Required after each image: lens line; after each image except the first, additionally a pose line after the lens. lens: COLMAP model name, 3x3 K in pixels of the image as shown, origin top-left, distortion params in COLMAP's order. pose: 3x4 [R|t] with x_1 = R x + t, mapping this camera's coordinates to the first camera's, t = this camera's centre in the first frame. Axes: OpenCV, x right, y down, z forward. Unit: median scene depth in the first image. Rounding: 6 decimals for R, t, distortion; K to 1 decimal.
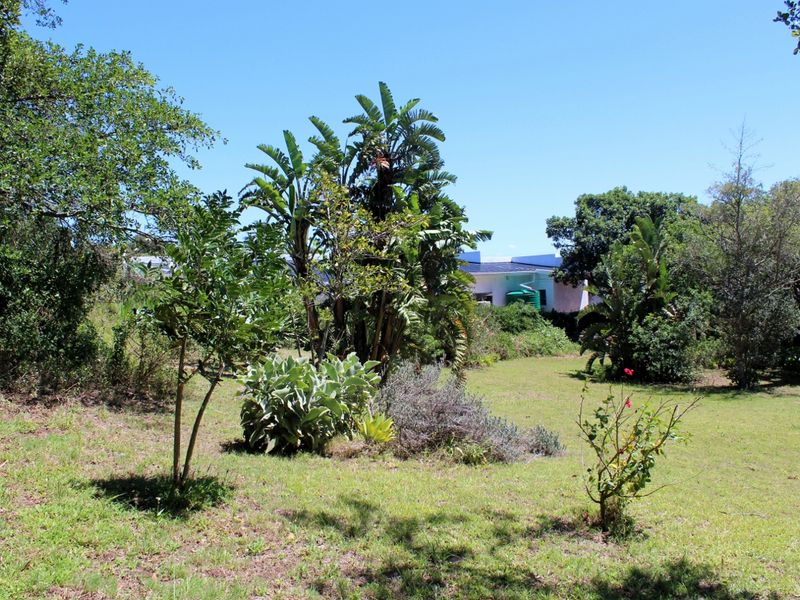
lens RADIAL K [[744.4, 0, 400.0], [0, 744.4, 300.0], [0, 0, 1]] dist [-0.172823, 0.156803]
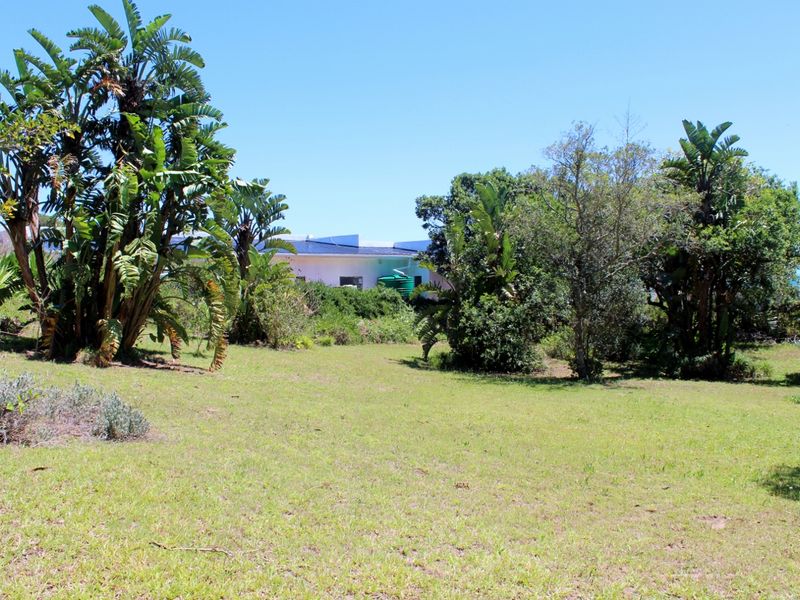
lens RADIAL K [[744.4, 0, 400.0], [0, 744.4, 300.0], [0, 0, 1]] dist [-0.172823, 0.156803]
pose [[0.995431, 0.030992, 0.090313, 0.156890], [-0.031324, 0.999507, 0.002258, 0.027766], [-0.090199, -0.005077, 0.995911, 0.117365]]
